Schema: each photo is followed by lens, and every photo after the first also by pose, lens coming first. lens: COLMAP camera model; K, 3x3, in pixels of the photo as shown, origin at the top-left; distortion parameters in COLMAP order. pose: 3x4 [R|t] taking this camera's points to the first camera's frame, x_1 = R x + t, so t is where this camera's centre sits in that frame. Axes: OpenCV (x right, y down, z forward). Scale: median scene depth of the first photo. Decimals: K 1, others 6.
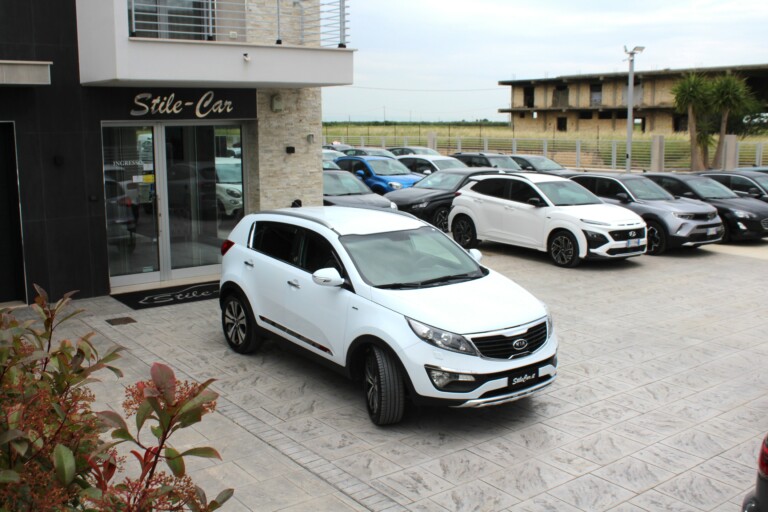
lens RADIAL K [[801.3, 0, 383.0], [0, 801.3, 254.2], [0, 0, 1]] dist [-0.000371, 0.000000]
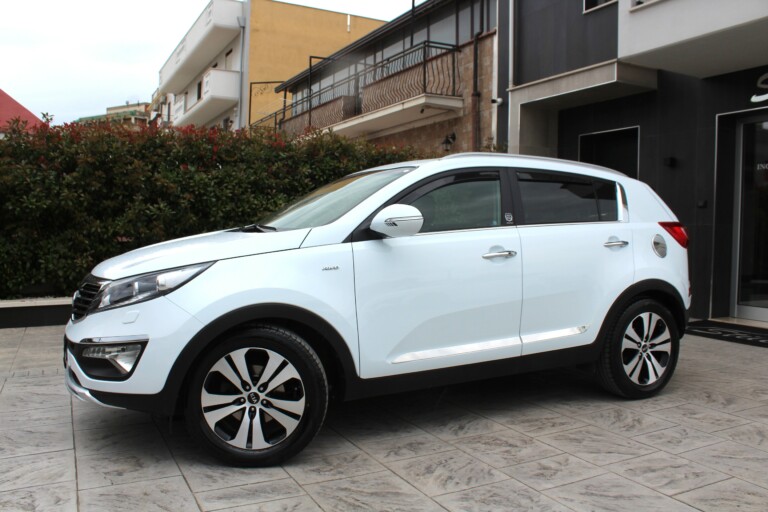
lens RADIAL K [[626.6, 0, 384.1], [0, 626.6, 255.4], [0, 0, 1]] dist [-0.052101, -0.002904]
pose [[-0.171332, 0.050951, -0.983895, 0.509189], [-0.179621, 0.980309, 0.082044, -0.009792], [0.968701, 0.190785, -0.158806, 1.076018]]
